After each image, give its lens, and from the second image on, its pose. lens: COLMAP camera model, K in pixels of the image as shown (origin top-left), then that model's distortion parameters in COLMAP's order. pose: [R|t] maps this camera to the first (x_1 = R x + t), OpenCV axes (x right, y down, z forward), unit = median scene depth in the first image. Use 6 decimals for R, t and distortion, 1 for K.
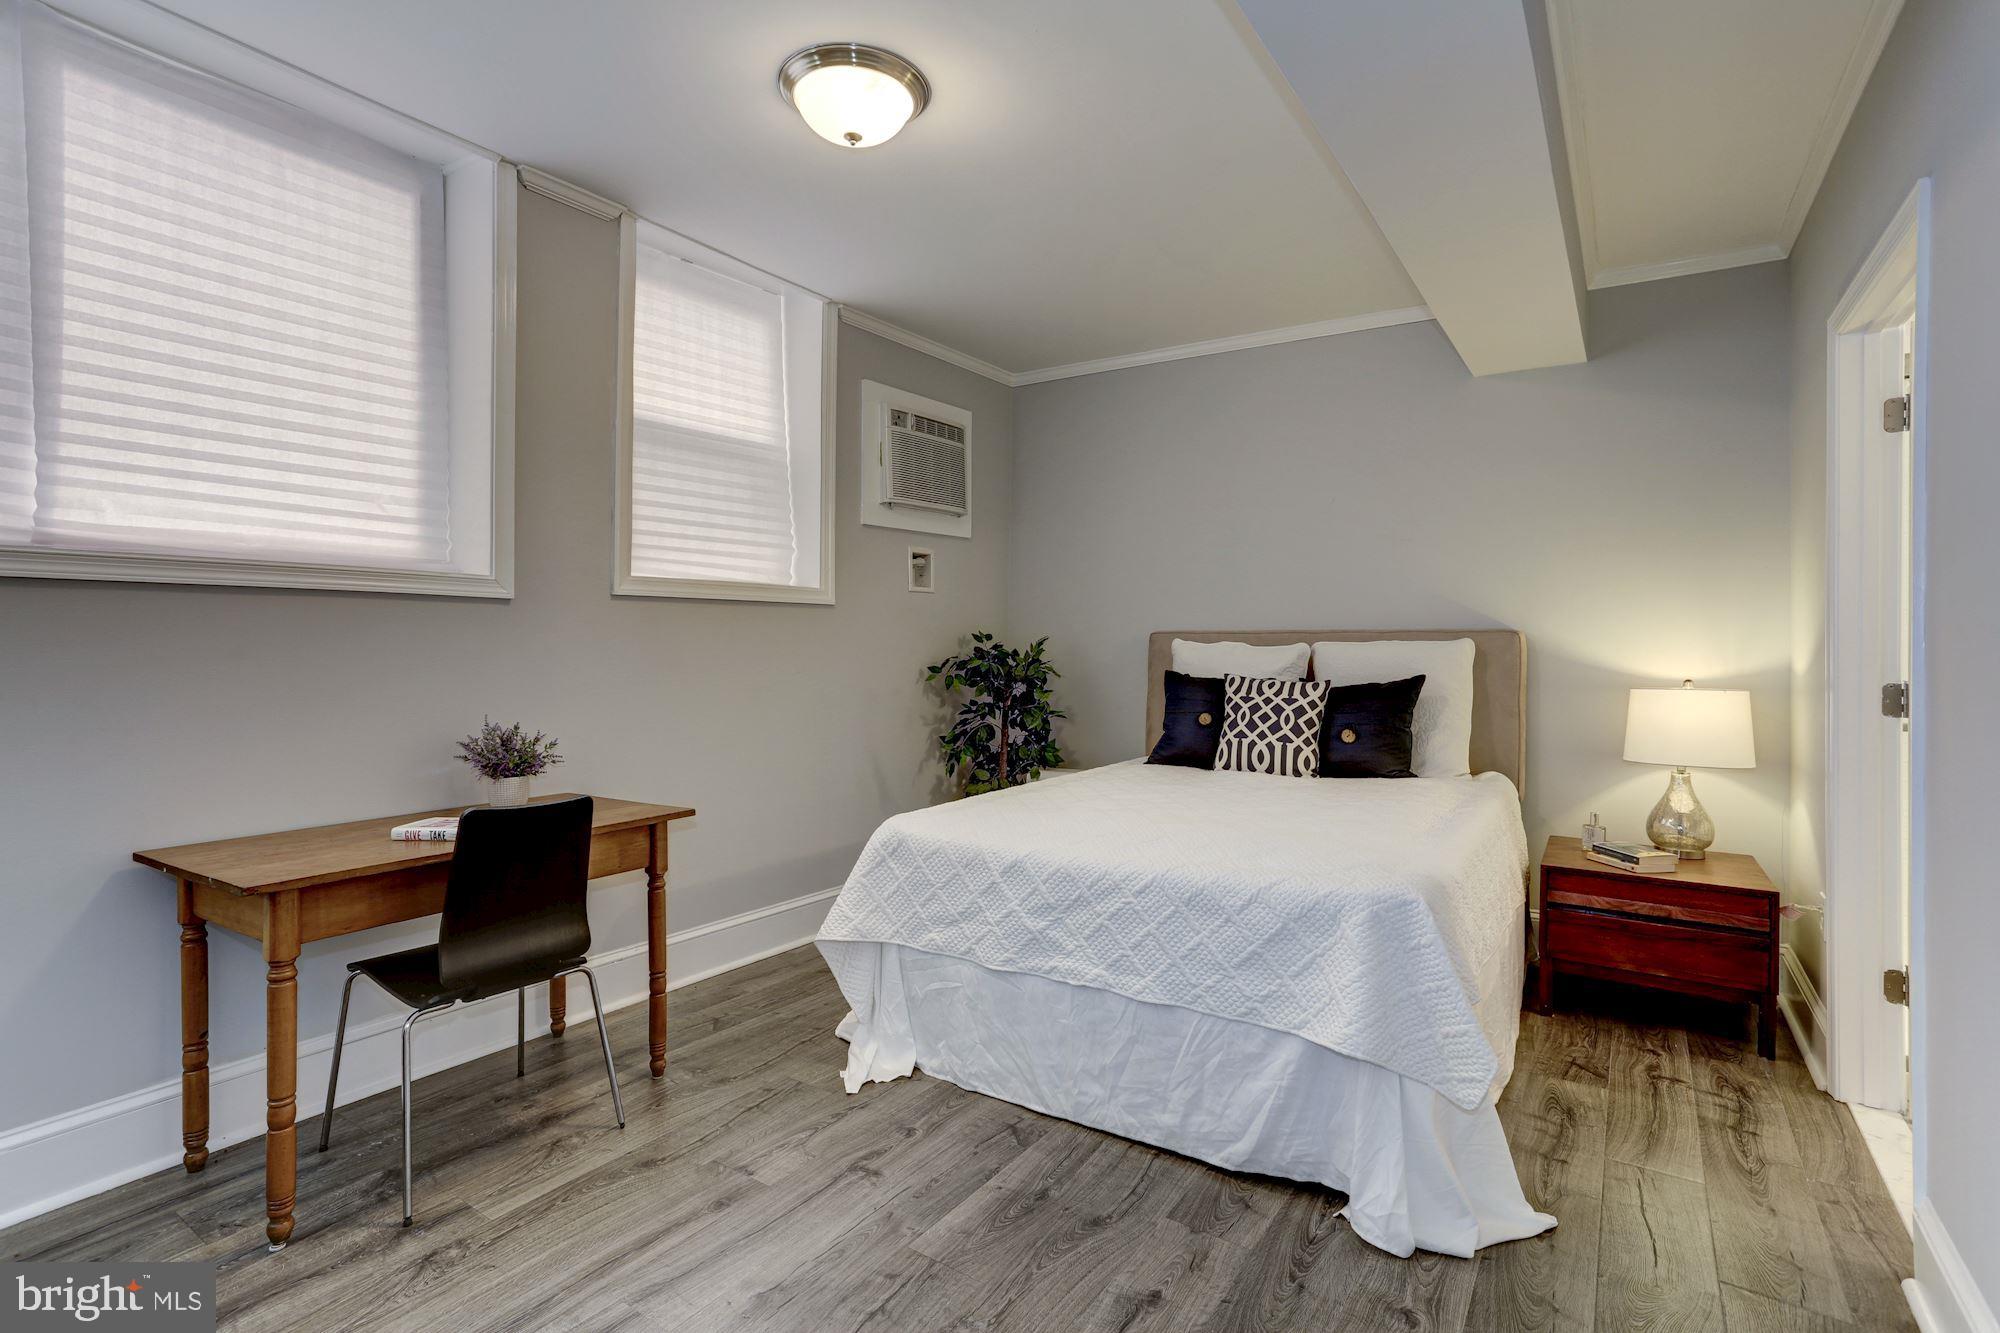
lens RADIAL K [[955.8, 0, 1002.2], [0, 955.8, 652.8], [0, 0, 1]] dist [-0.021304, 0.007840]
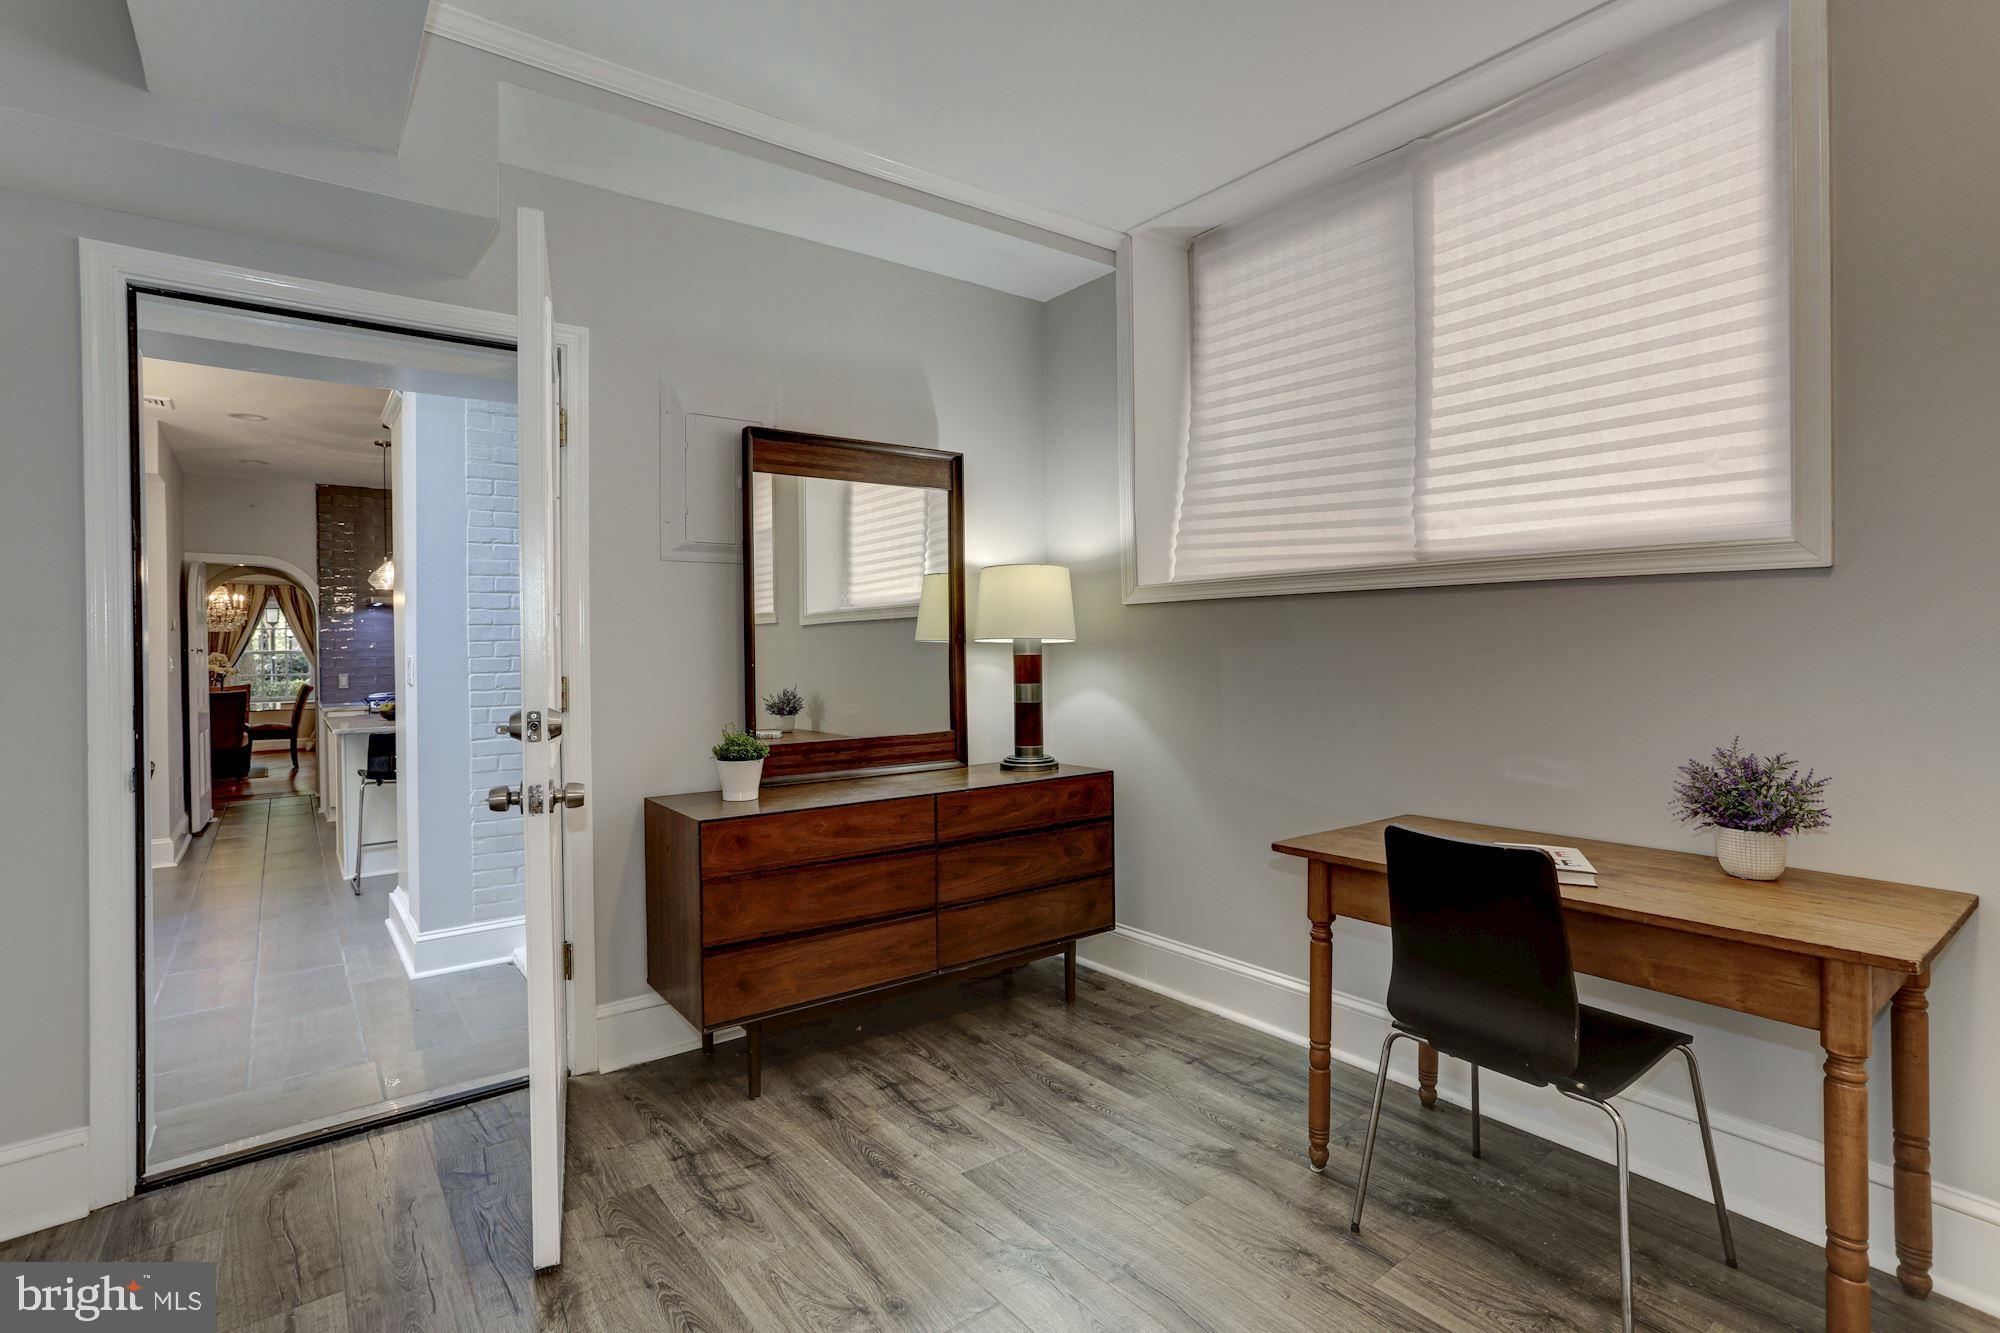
lens RADIAL K [[955.8, 0, 1003.5], [0, 955.8, 656.0], [0, 0, 1]] dist [-0.021304, 0.007840]
pose [[-0.332552, 0.008044, -0.943051, 0.360027], [-0.008660, 0.999895, 0.011582, 0.002801], [0.943045, 0.012019, -0.332447, 0.852421]]
